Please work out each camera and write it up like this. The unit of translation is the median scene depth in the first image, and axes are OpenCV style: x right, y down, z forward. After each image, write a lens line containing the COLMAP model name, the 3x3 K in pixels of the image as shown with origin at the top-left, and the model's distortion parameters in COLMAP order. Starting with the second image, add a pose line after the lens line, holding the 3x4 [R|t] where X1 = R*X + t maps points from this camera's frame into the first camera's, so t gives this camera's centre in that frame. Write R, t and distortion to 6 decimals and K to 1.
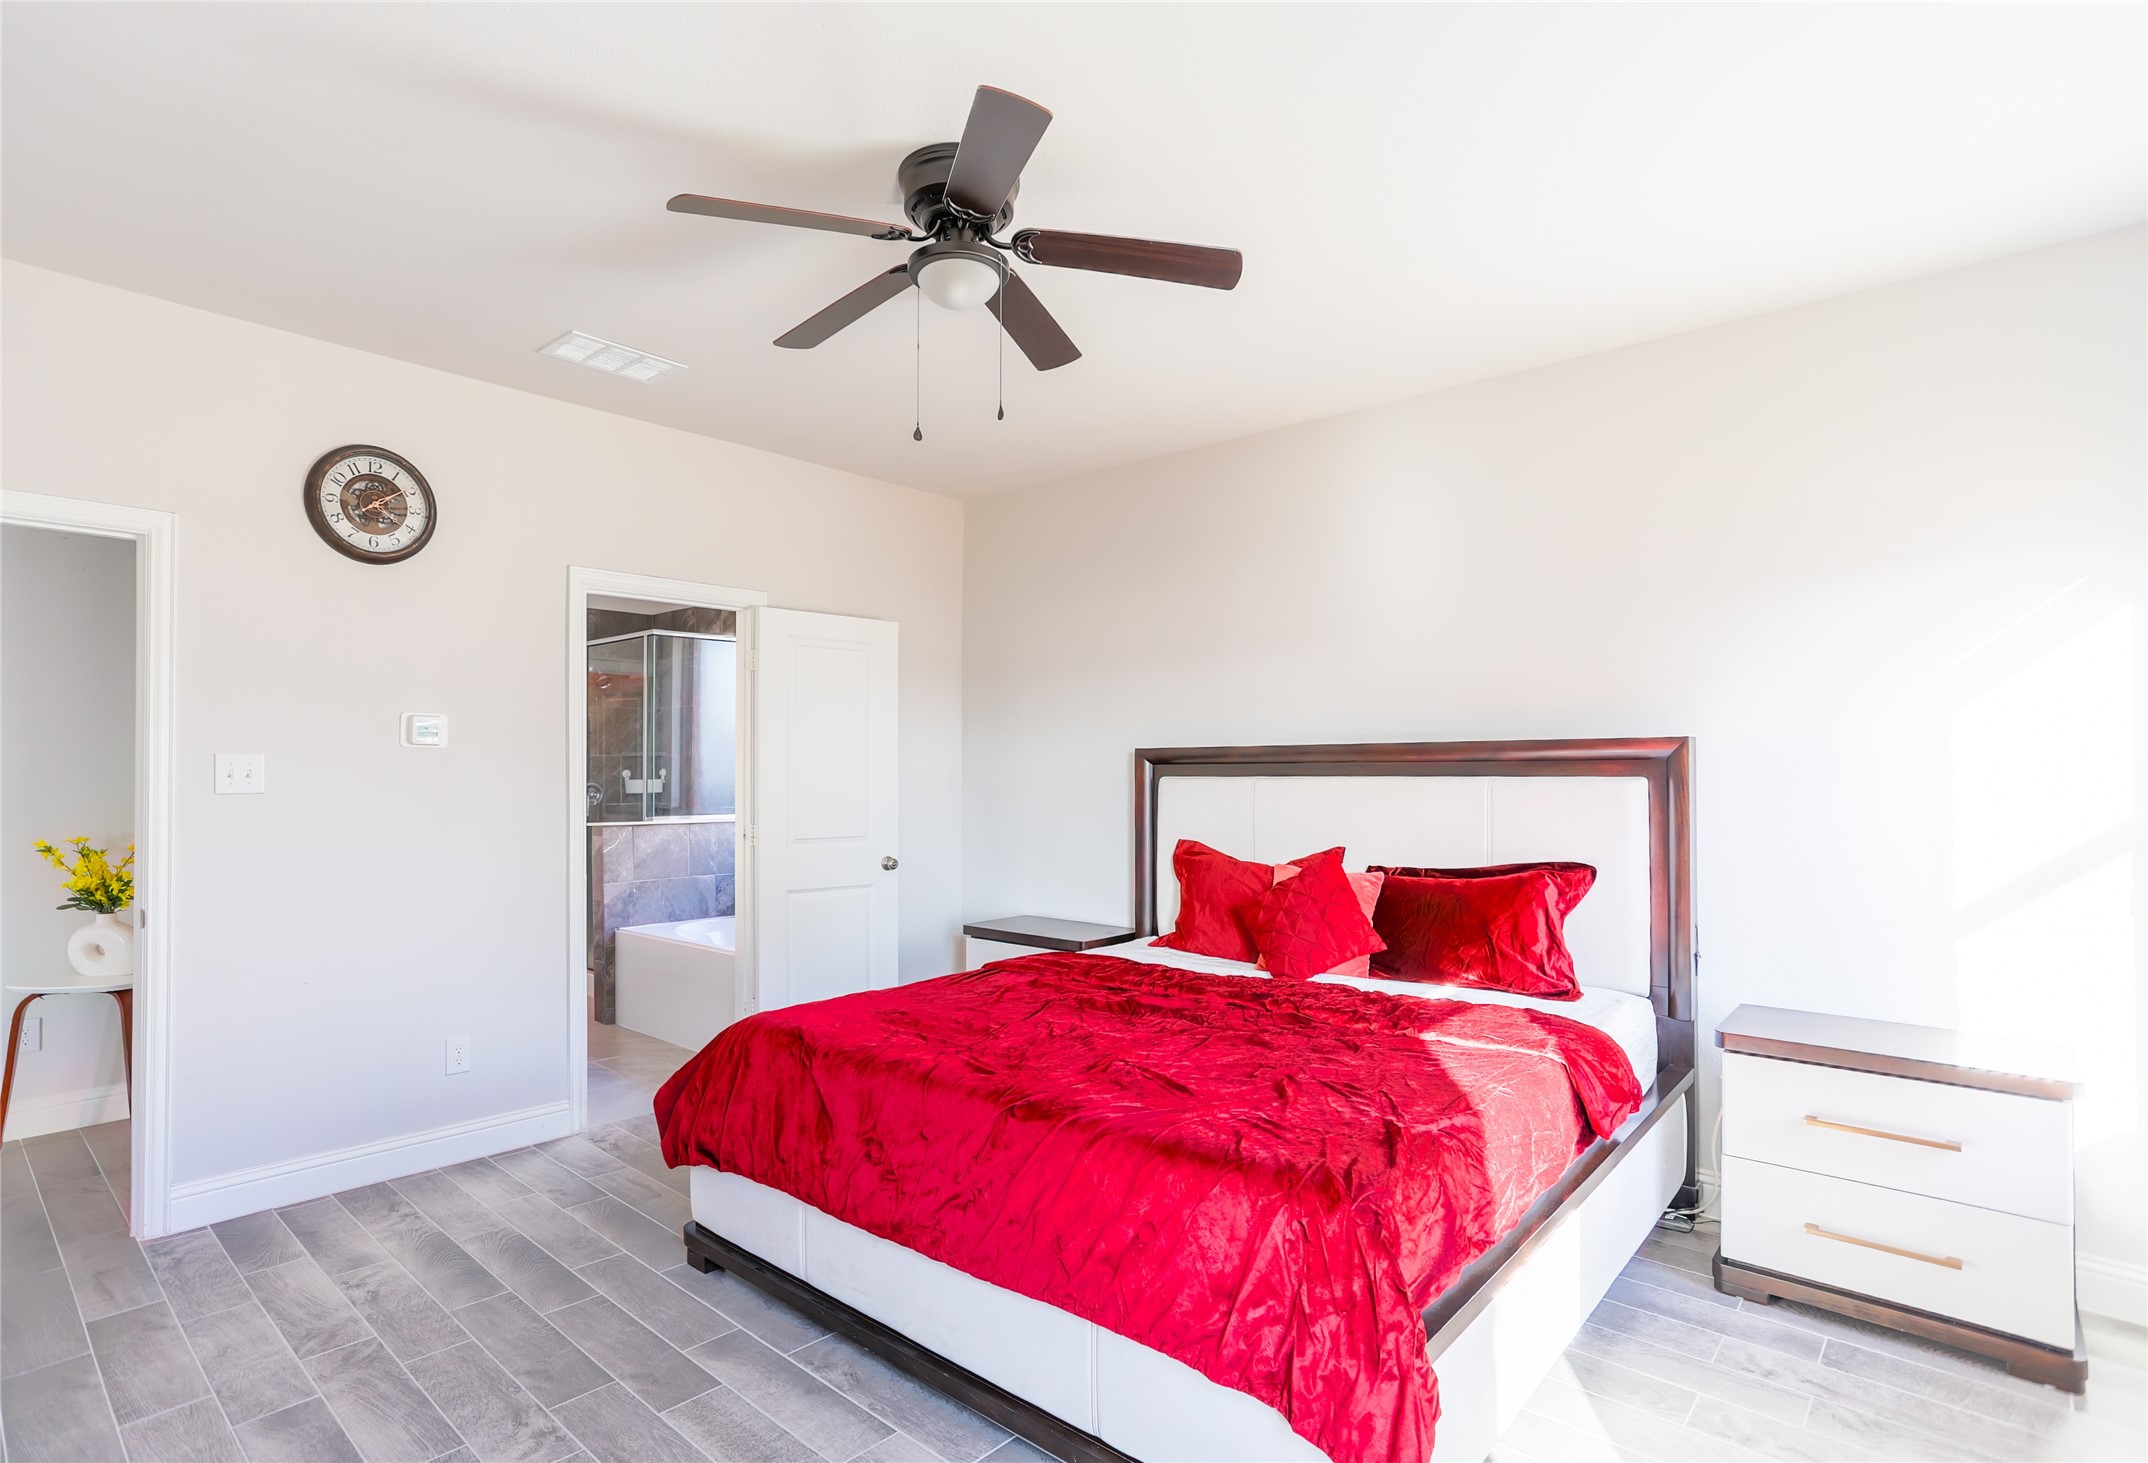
lens RADIAL K [[1101.4, 0, 1074.0], [0, 1101.4, 731.5], [0, 0, 1]] dist [-0.005063, -0.000317]
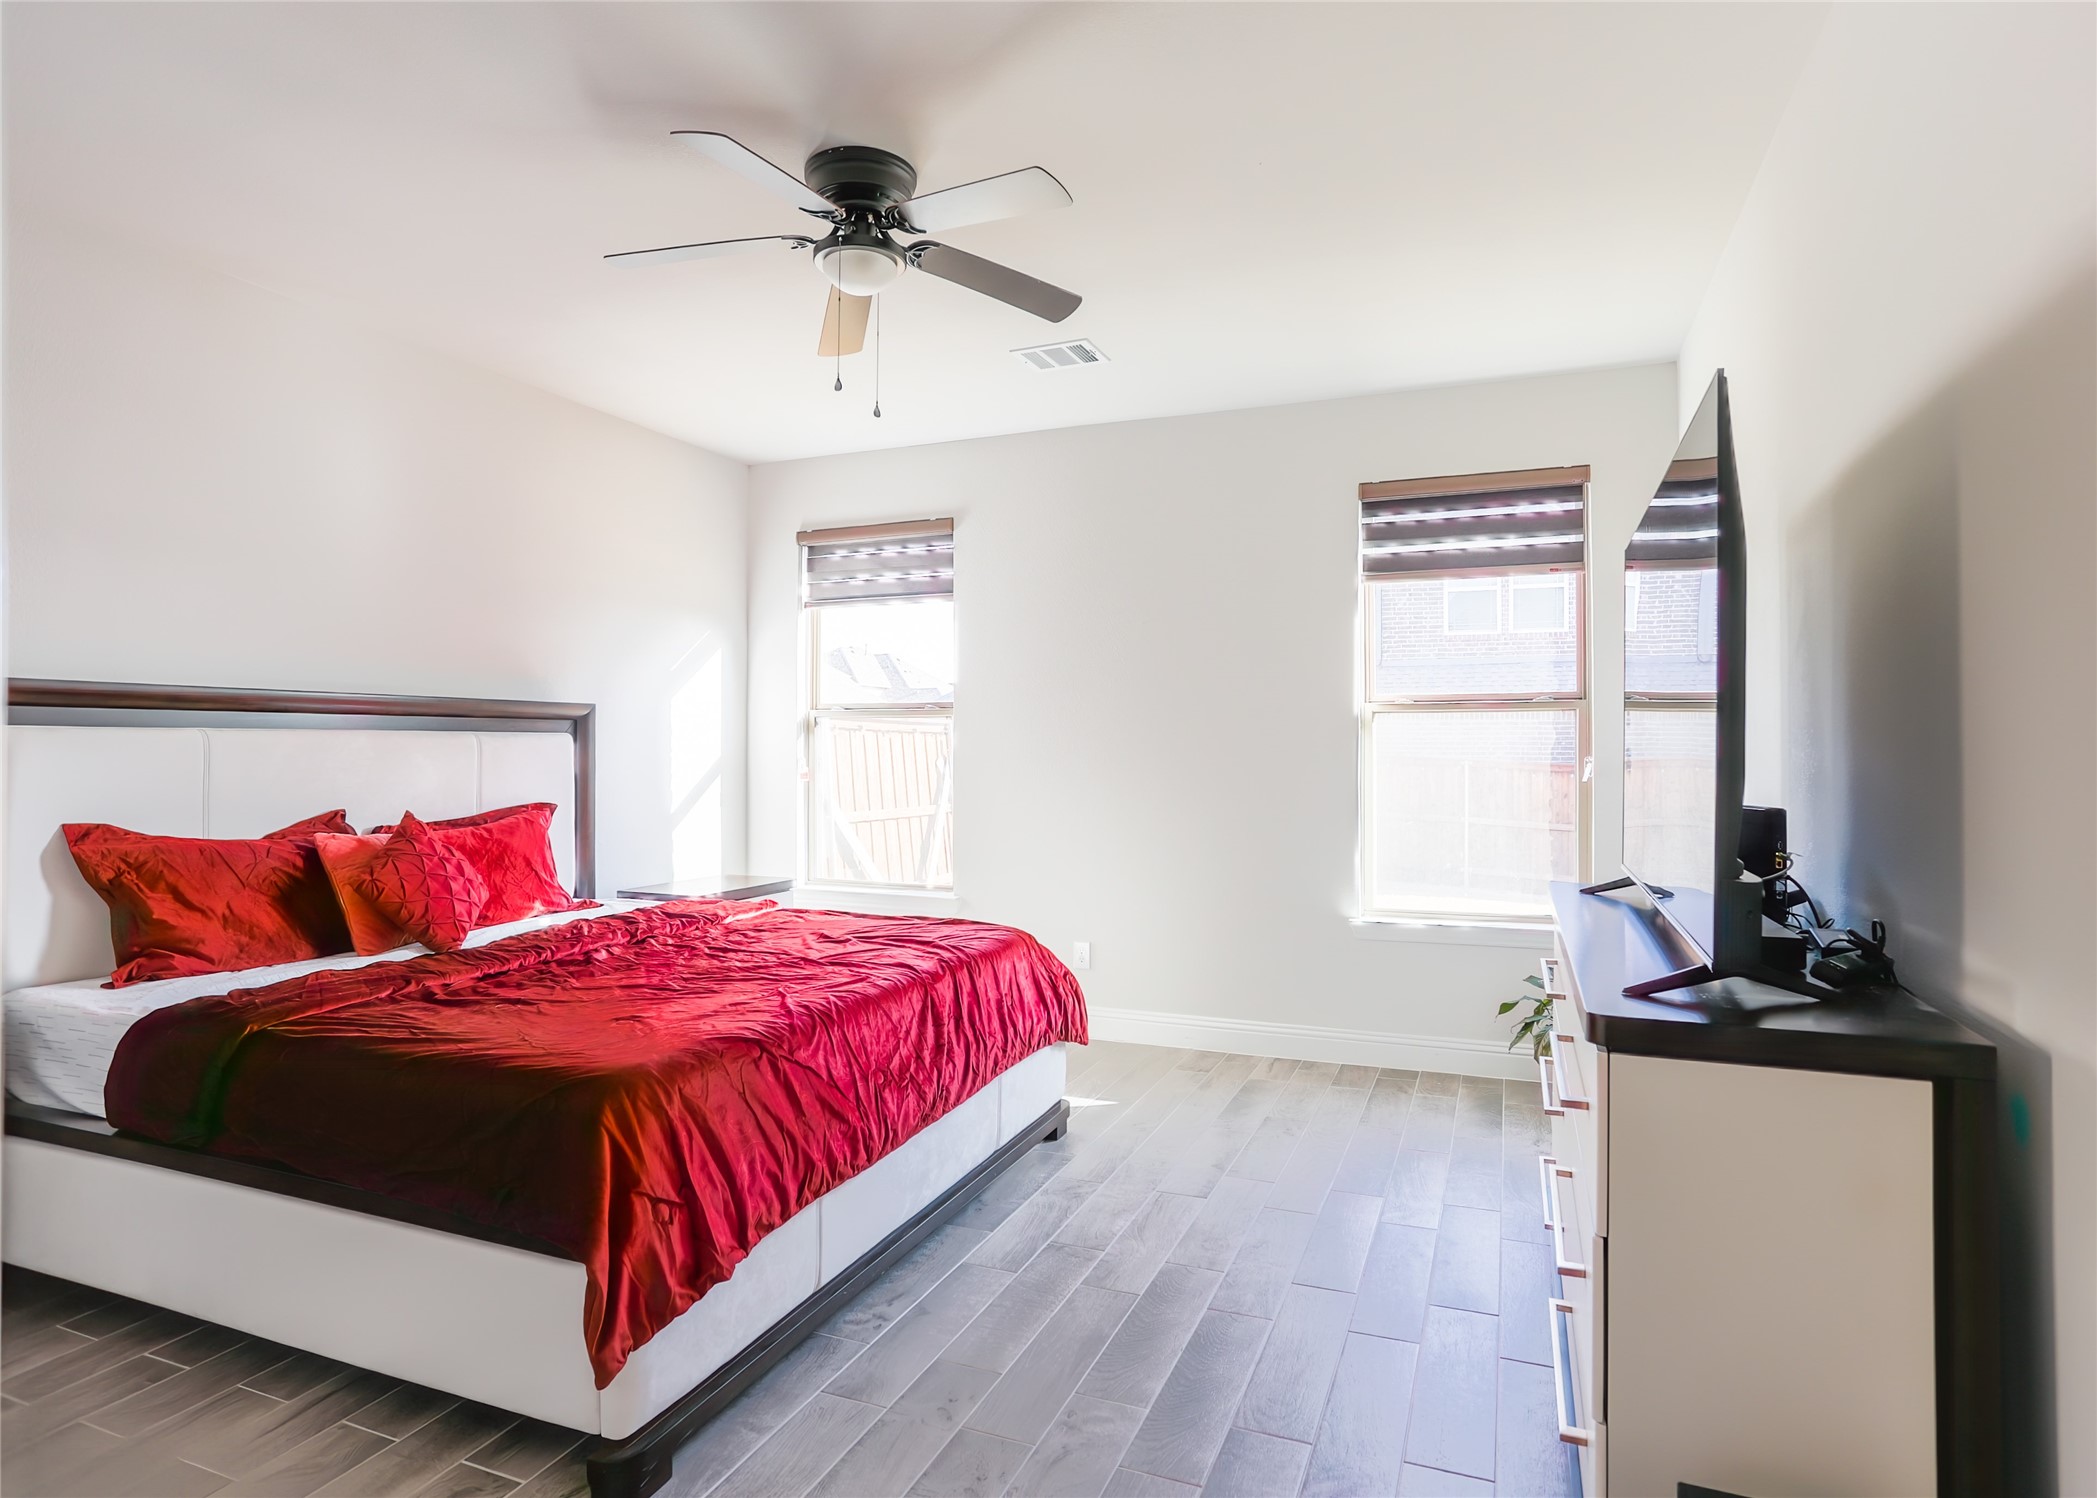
lens RADIAL K [[1112.3, 0, 1048.5], [0, 1112.3, 749.0], [0, 0, 1]] dist [0.000892, 0.000080]
pose [[-0.329419, 0.004731, 0.944172, -1.040934], [-0.028148, 0.999494, -0.014829, 0.070788], [-0.943764, -0.031462, -0.329119, 1.031732]]
